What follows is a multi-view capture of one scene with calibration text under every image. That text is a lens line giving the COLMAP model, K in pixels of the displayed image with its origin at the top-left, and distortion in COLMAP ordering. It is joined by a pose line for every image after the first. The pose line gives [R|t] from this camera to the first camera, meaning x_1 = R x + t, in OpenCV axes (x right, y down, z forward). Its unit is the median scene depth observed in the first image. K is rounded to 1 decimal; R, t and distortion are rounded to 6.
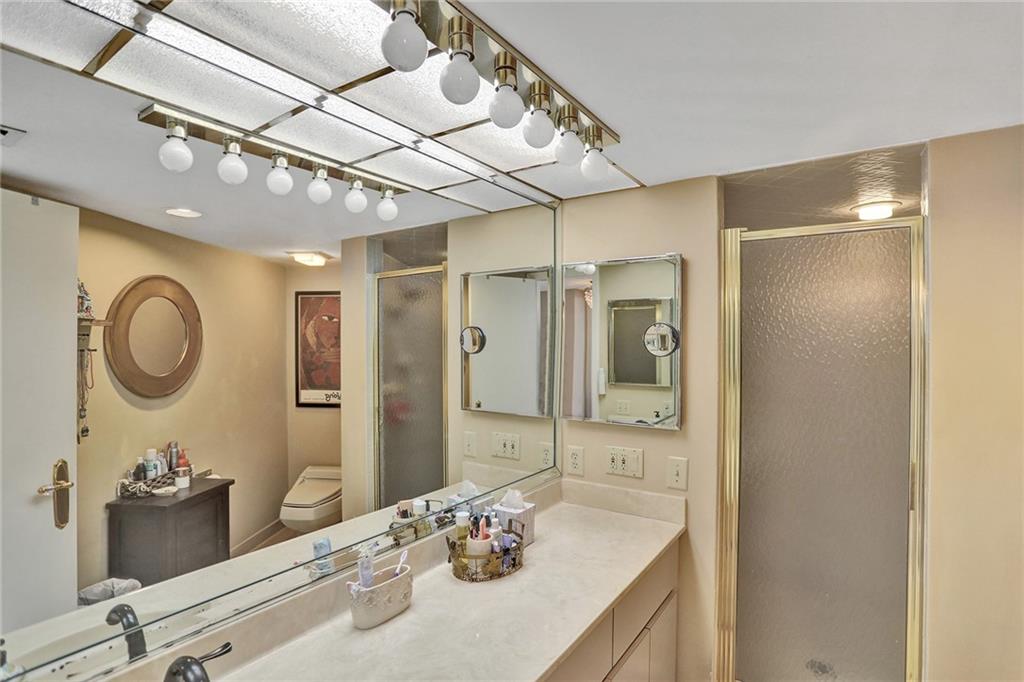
lens RADIAL K [[501.7, 0, 507.7], [0, 501.7, 344.4], [0, 0, 1]] dist [-0.041413, 0.020618]
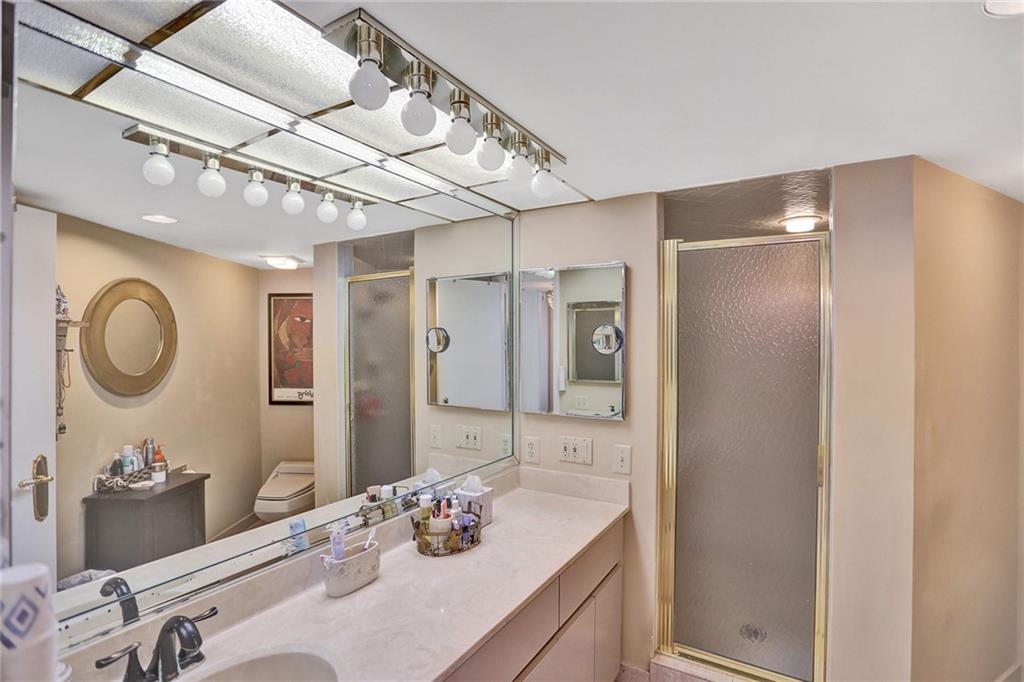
lens RADIAL K [[501.7, 0, 512.3], [0, 501.7, 346.4], [0, 0, 1]] dist [-0.041413, 0.020618]
pose [[0.998191, -0.002418, 0.060068, 0.029860], [0.002170, 0.999989, 0.004203, 0.001004], [-0.060077, -0.004065, 0.998185, -0.100659]]
